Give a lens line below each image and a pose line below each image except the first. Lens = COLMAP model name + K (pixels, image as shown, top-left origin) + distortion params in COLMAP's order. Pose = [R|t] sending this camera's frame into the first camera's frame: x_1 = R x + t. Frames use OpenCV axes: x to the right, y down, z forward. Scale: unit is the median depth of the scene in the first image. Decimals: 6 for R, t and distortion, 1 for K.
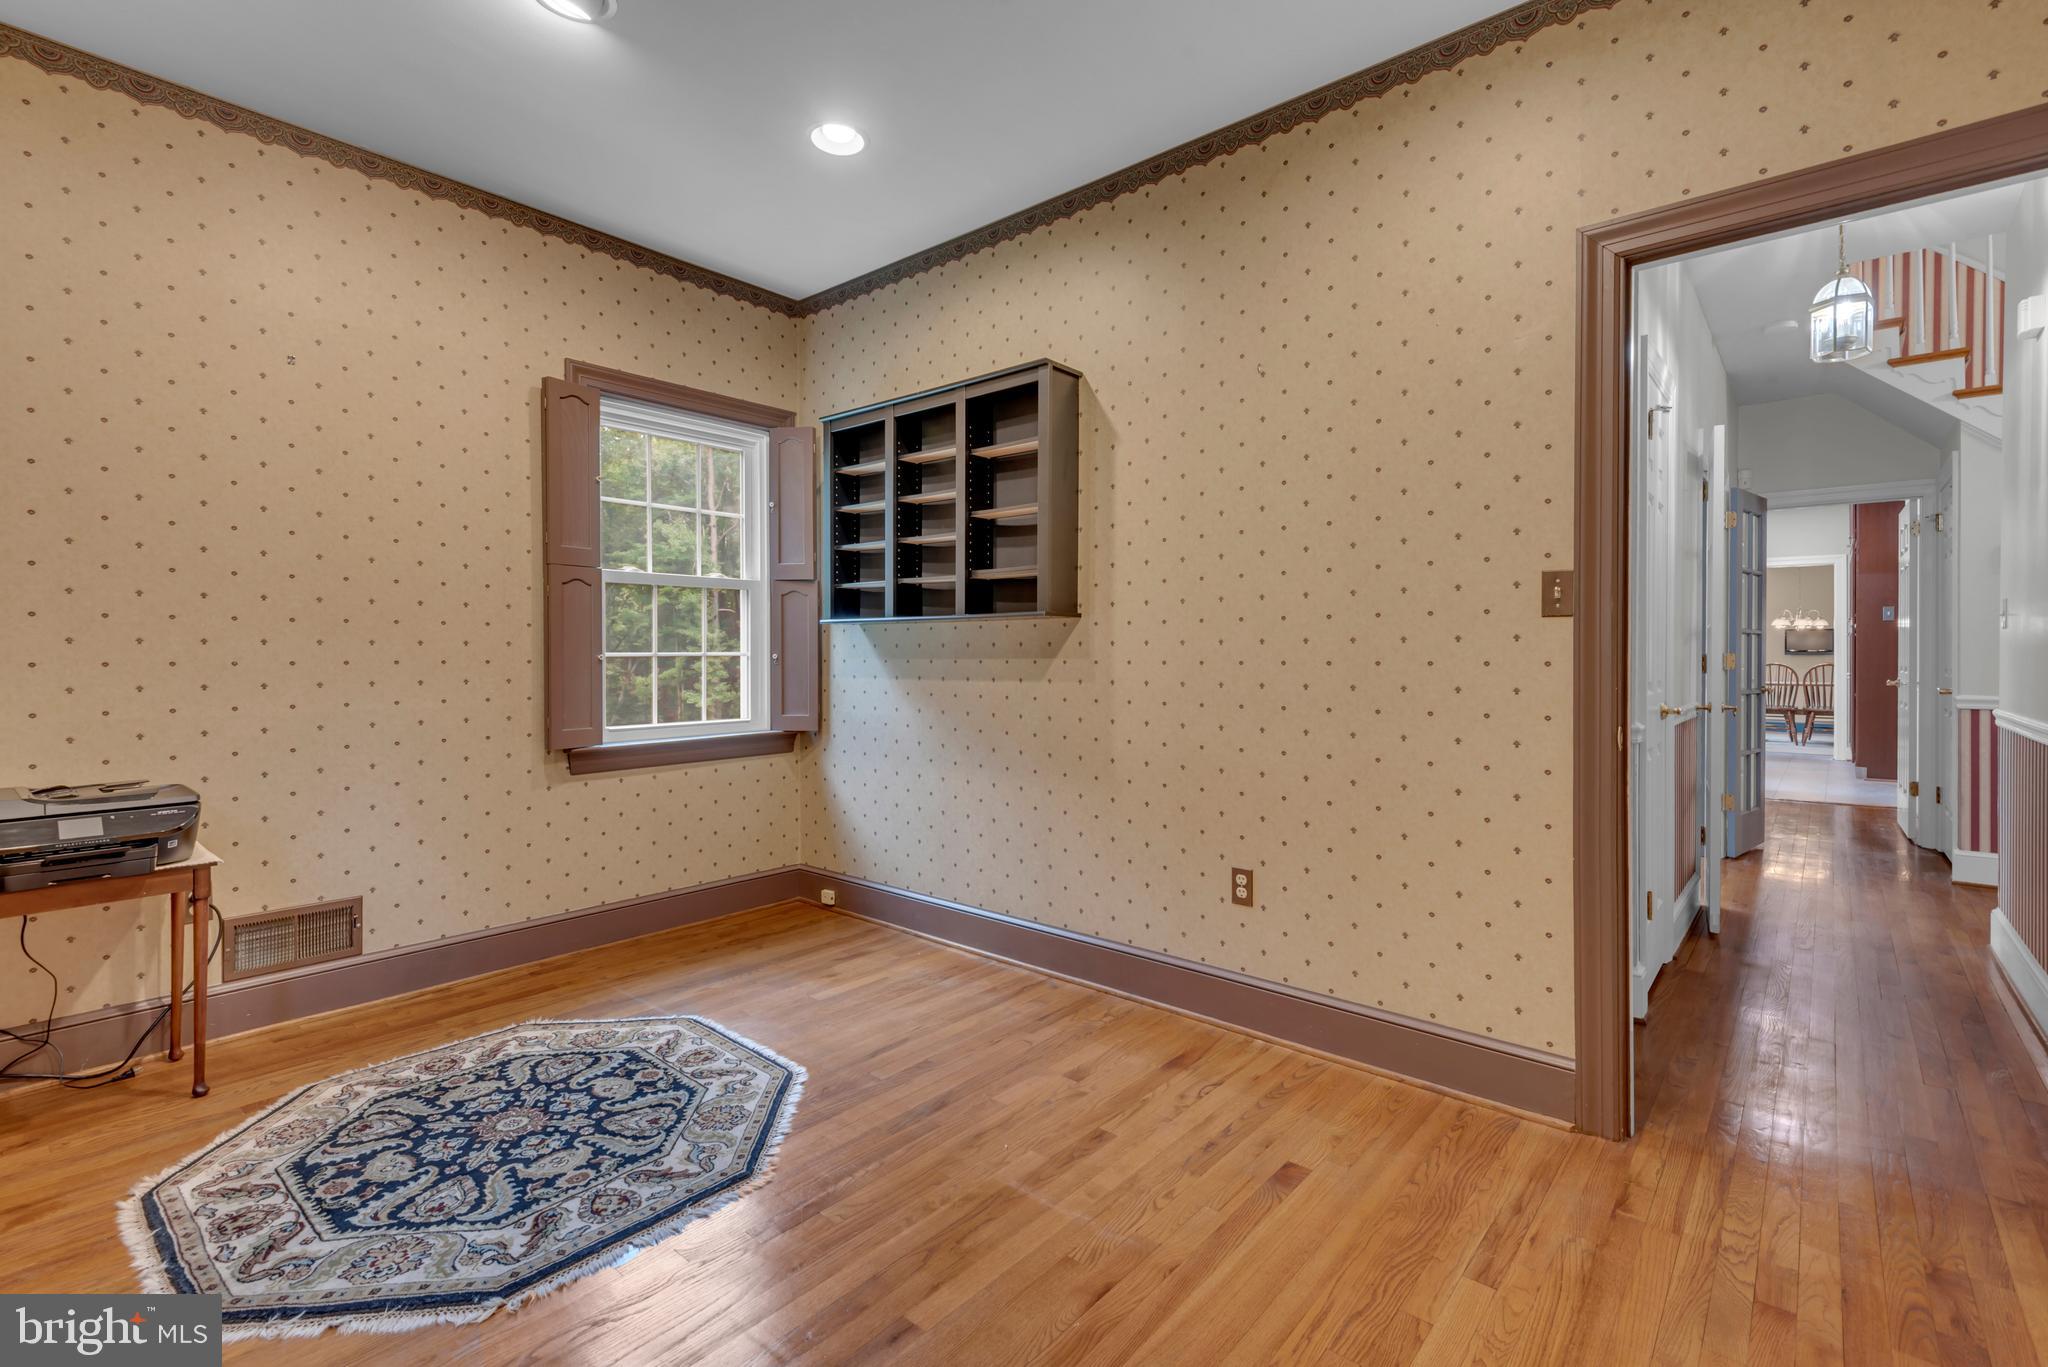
lens RADIAL K [[920.5, 0, 1011.7], [0, 920.5, 661.8], [0, 0, 1]] dist [0.000824, -0.000790]
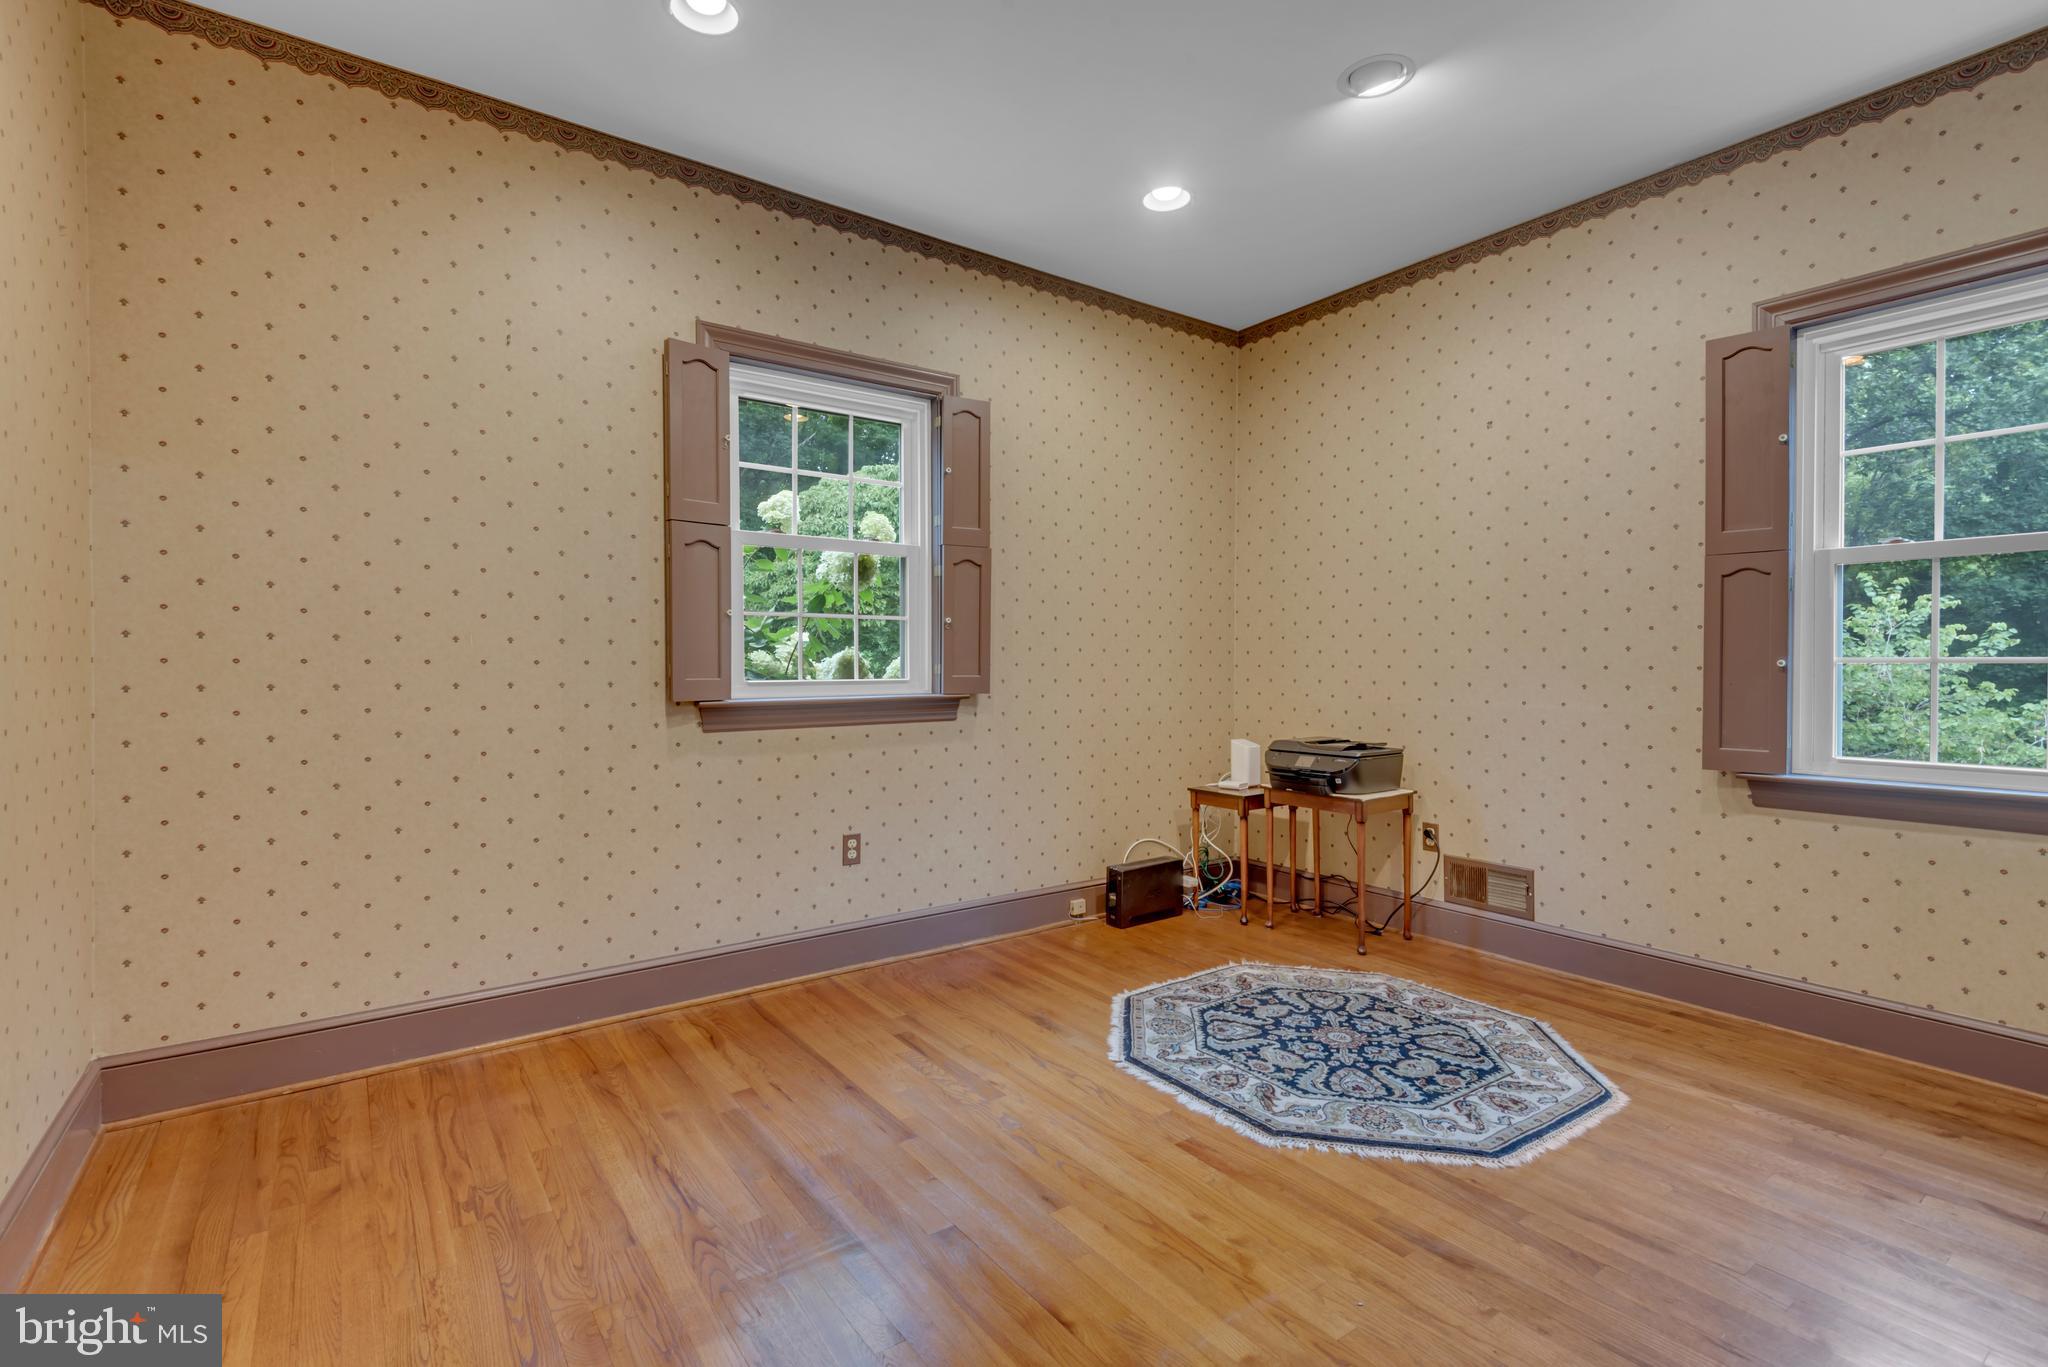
lens RADIAL K [[920.5, 0, 1012.0], [0, 920.5, 678.0], [0, 0, 1]] dist [0.000824, -0.000790]
pose [[-0.233150, 0.016730, -0.972297, 0.709553], [-0.012978, 0.999709, 0.020314, -0.000312], [0.972354, 0.017355, -0.232865, 0.800700]]
